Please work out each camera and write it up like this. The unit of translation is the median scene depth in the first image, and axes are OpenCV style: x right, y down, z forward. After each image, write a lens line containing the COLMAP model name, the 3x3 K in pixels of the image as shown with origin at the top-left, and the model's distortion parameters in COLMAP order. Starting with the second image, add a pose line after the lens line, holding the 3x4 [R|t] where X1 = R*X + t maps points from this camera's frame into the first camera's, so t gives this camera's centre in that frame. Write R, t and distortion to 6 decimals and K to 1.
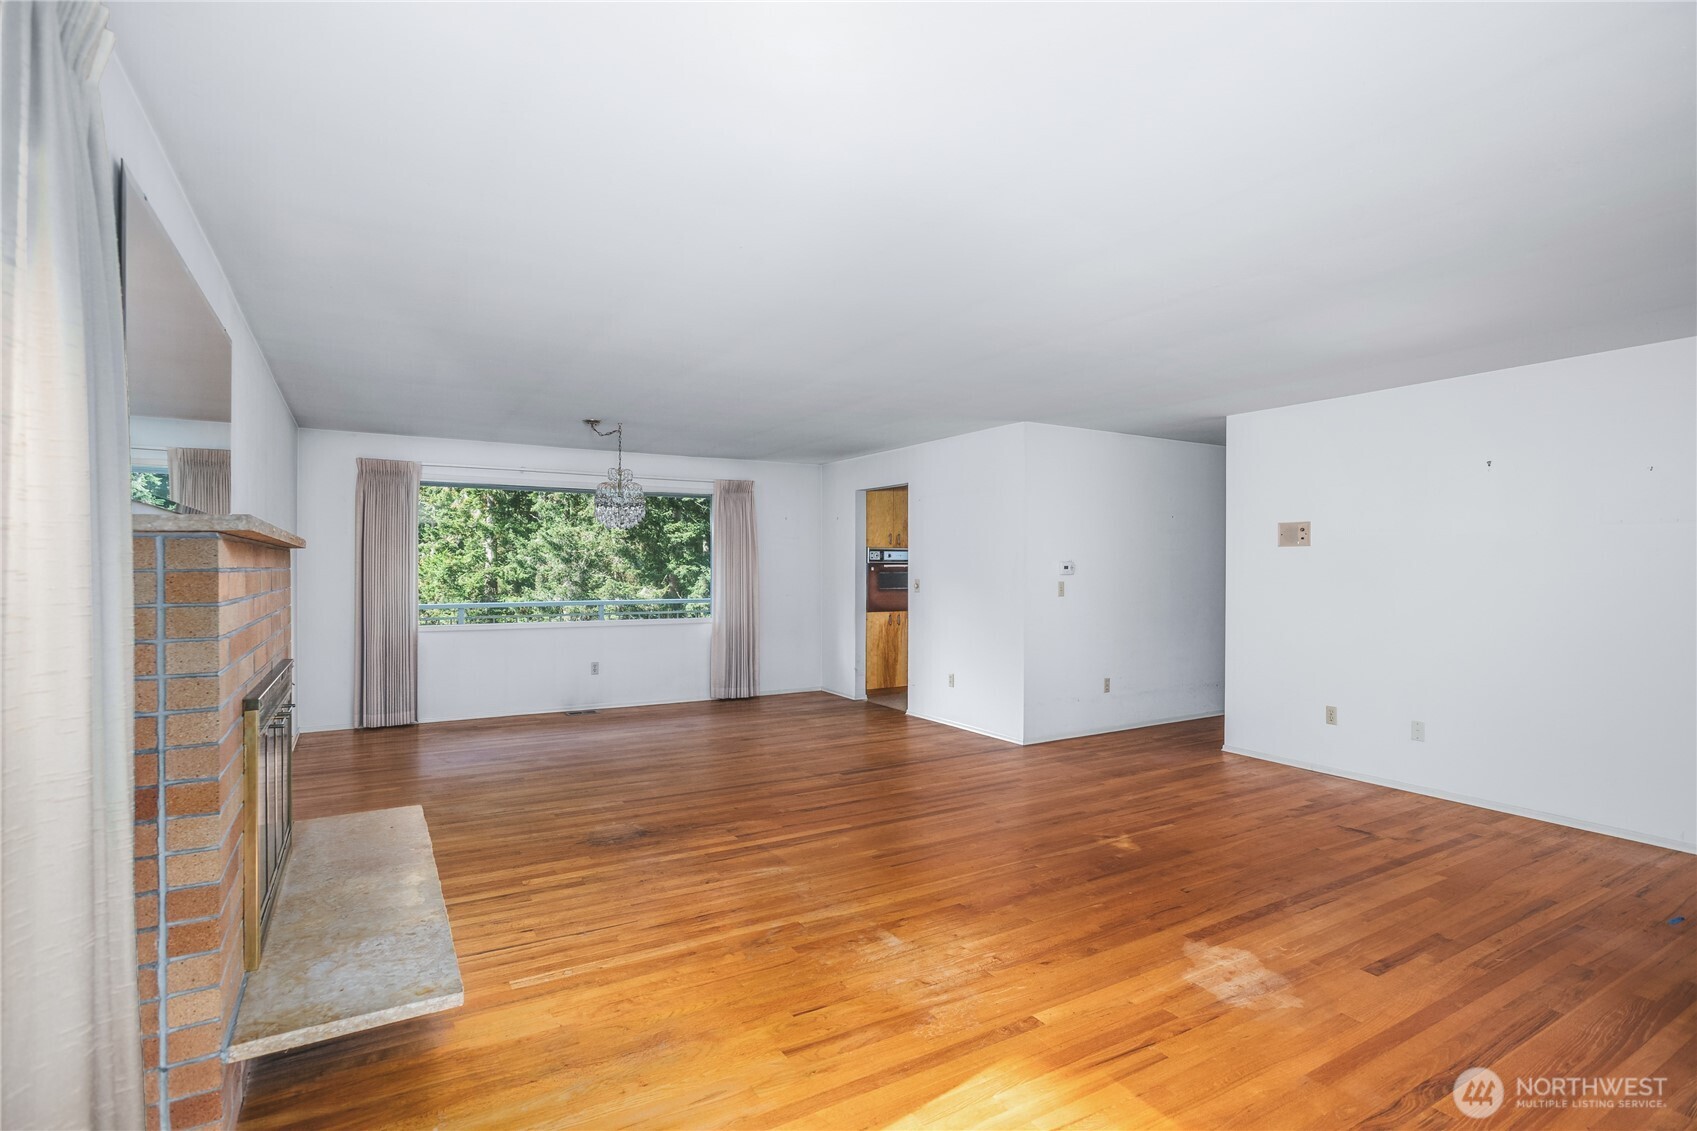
lens RADIAL K [[810.2, 0, 848.5], [0, 810.2, 565.5], [0, 0, 1]] dist [0.000755, 0.000987]
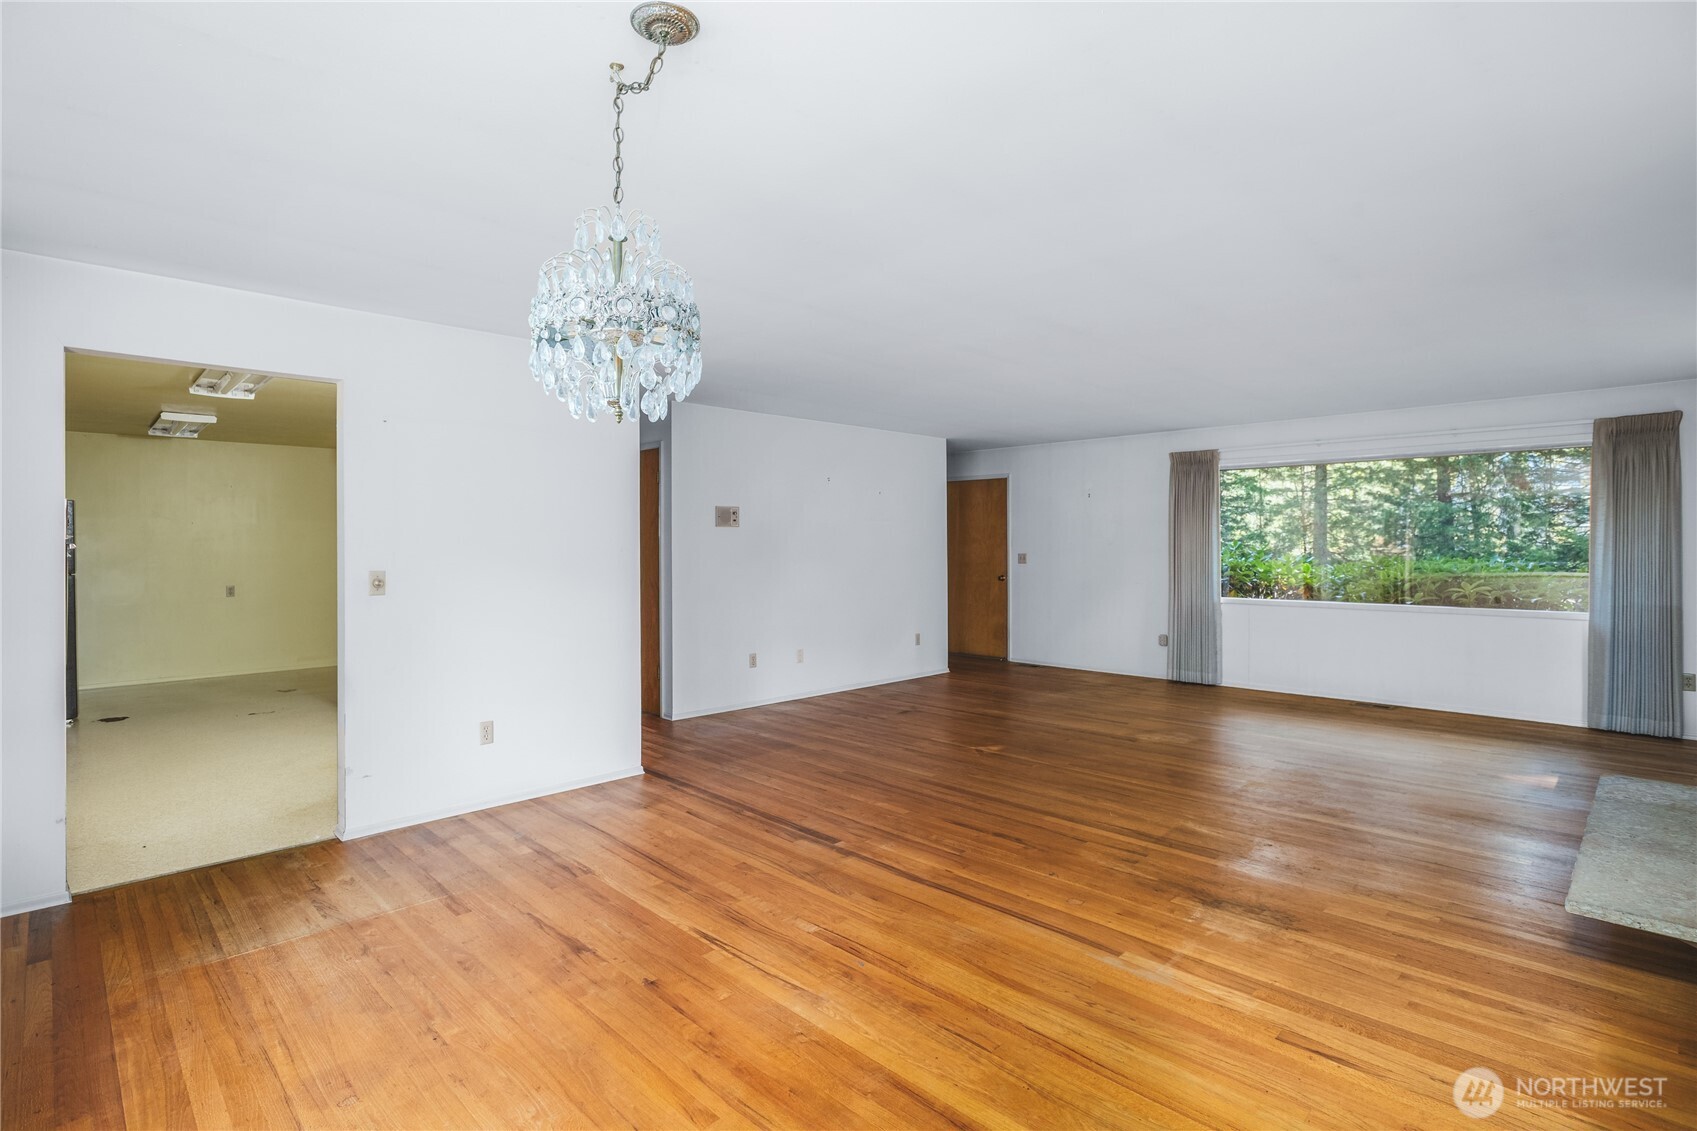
lens RADIAL K [[819.6, 0, 851.6], [0, 819.6, 547.4], [0, 0, 1]] dist [-0.000924, 0.000196]
pose [[-0.251858, -0.003691, 0.967757, -0.876063], [-0.000689, 0.999993, 0.003635, 0.003149], [-0.967764, 0.000249, -0.251859, 1.479637]]
